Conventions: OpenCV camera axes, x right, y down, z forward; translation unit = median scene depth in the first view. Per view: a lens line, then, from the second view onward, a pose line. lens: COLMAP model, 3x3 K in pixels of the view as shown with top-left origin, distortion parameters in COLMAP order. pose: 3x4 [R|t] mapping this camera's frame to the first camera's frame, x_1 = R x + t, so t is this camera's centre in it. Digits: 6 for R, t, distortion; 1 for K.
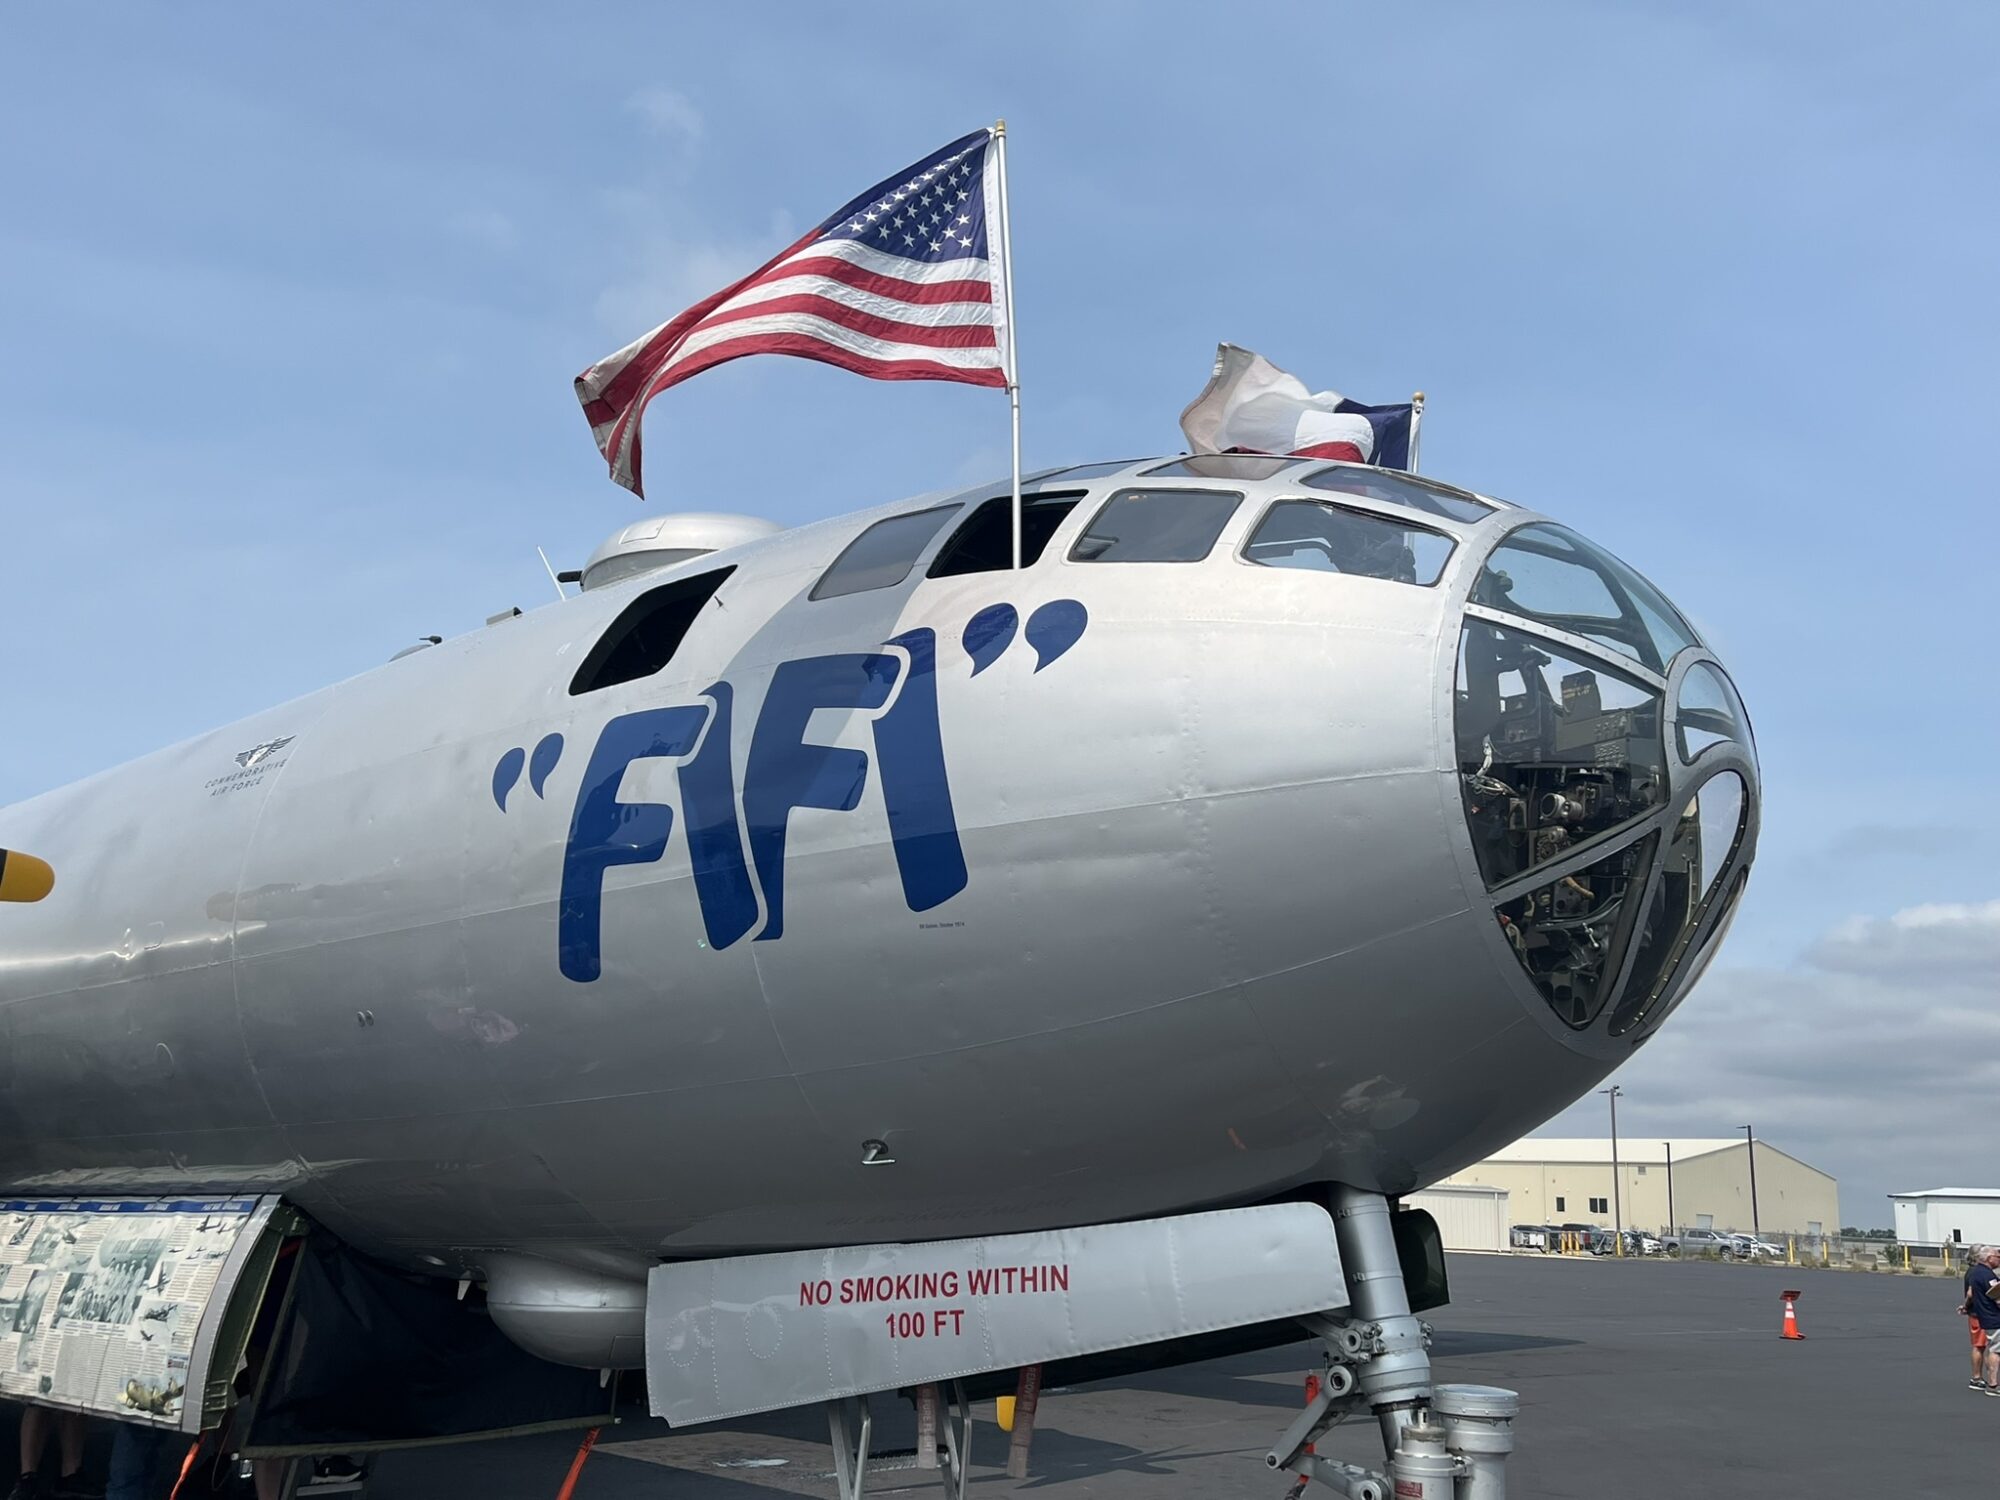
lens RADIAL K [[1790.6, 0, 998.3], [0, 1790.6, 751.4], [0, 0, 1]] dist [0.044097, -0.019482]
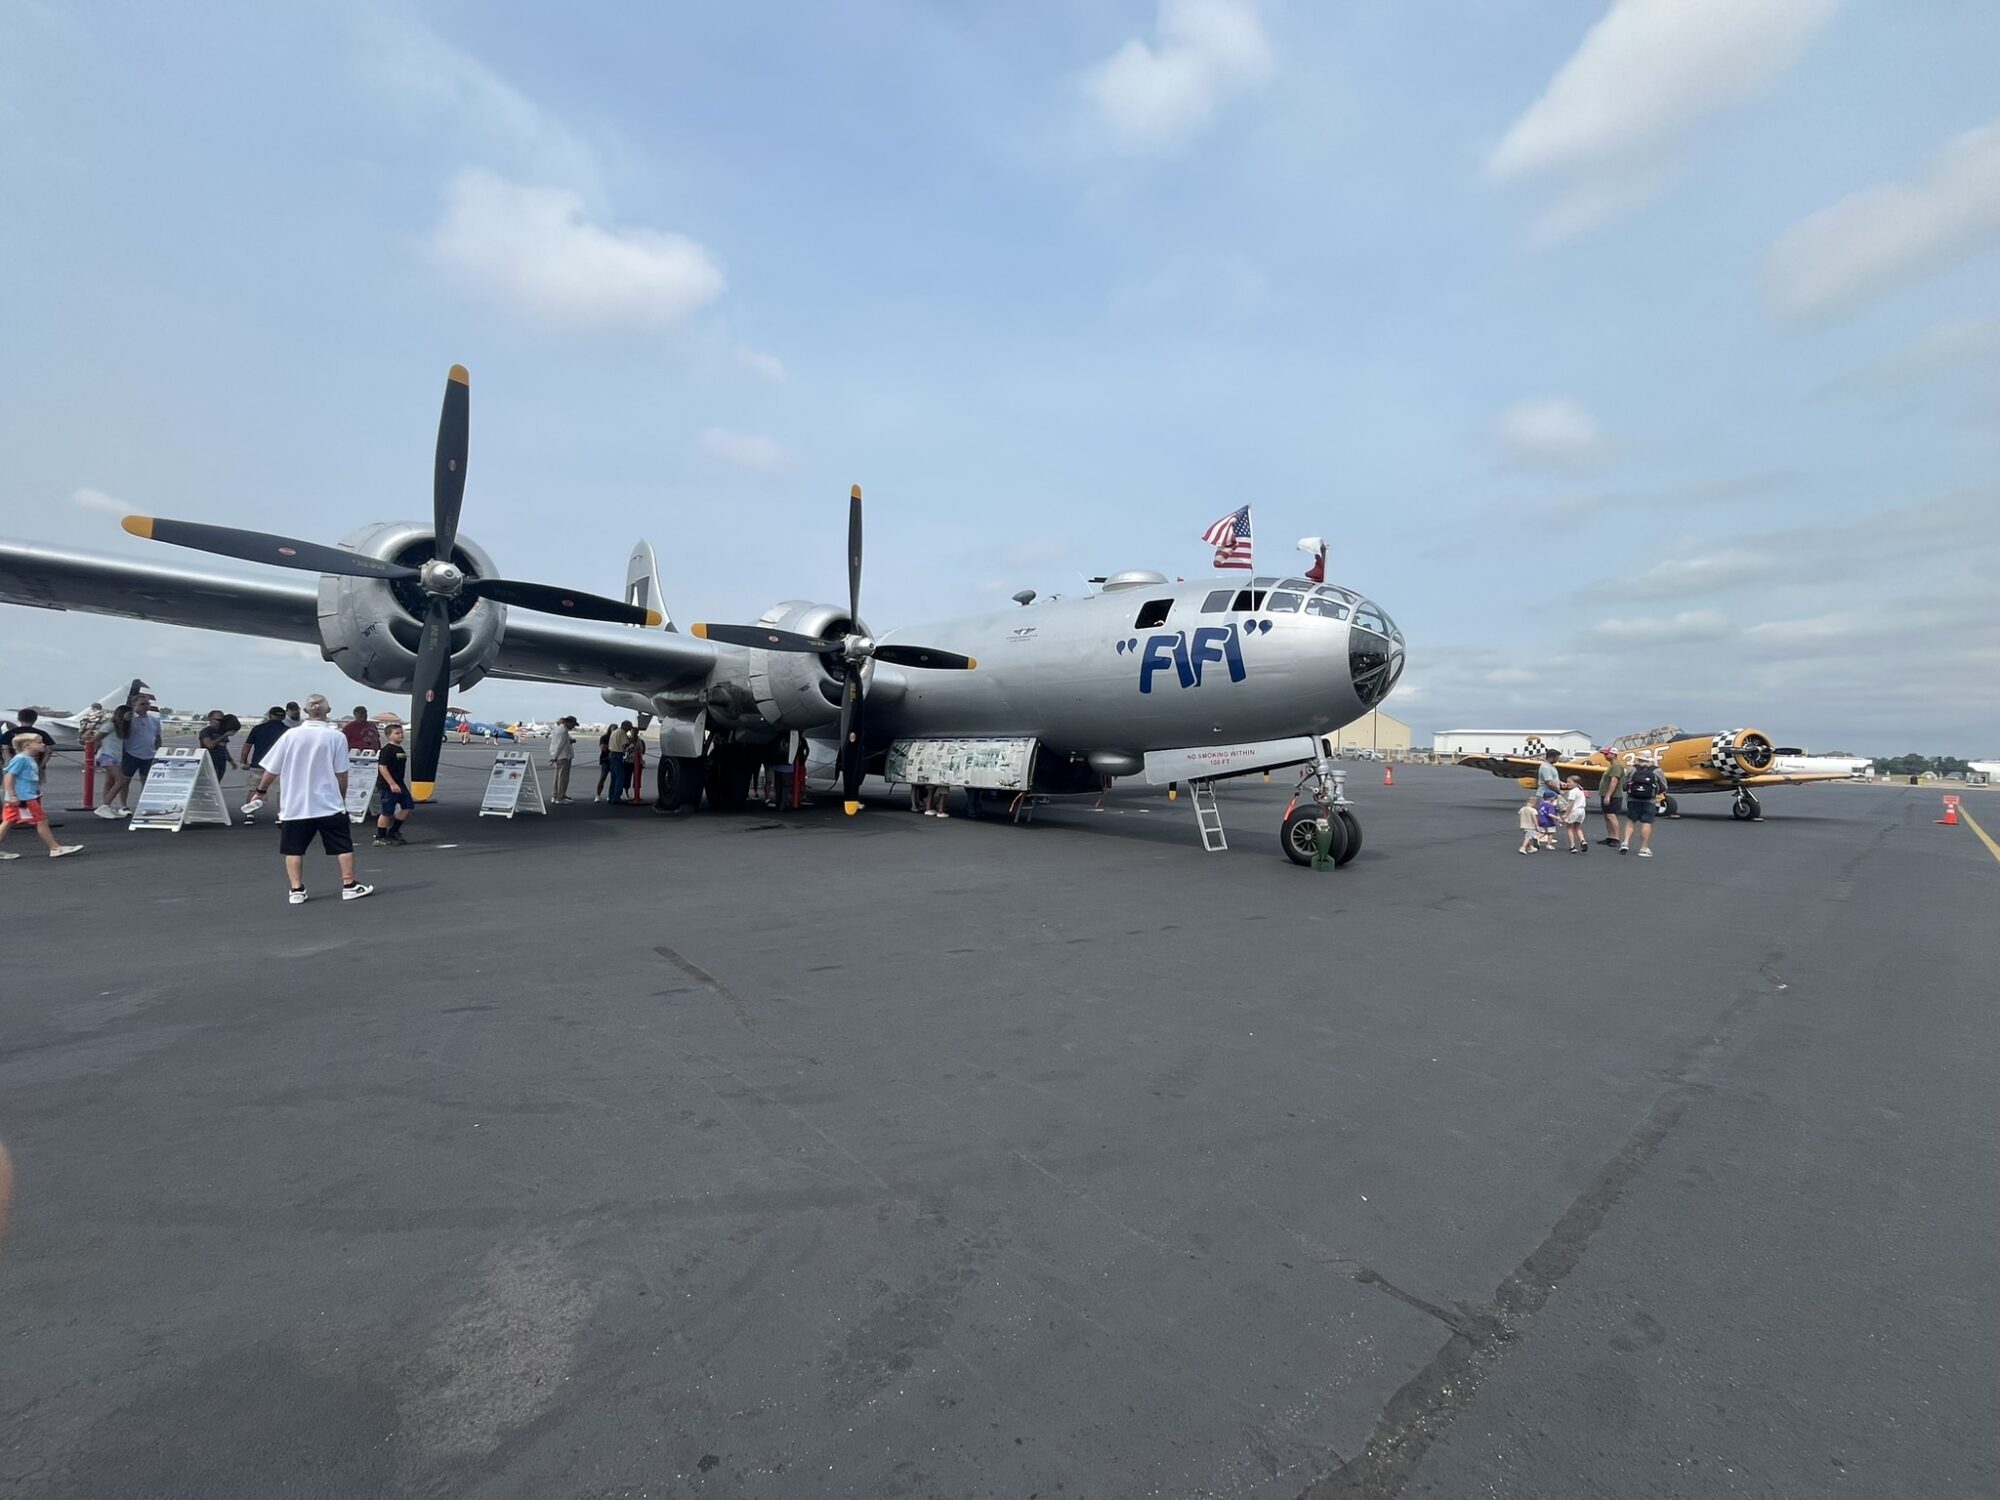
lens RADIAL K [[808.4, 0, 1003.7], [0, 808.4, 746.7], [0, 0, 1]] dist [-0.000144, -0.000024]
pose [[0.999041, -0.008403, -0.042978, -0.546510], [0.018881, 0.968162, 0.249611, -0.289626], [0.039512, -0.250183, 0.967392, -1.169243]]
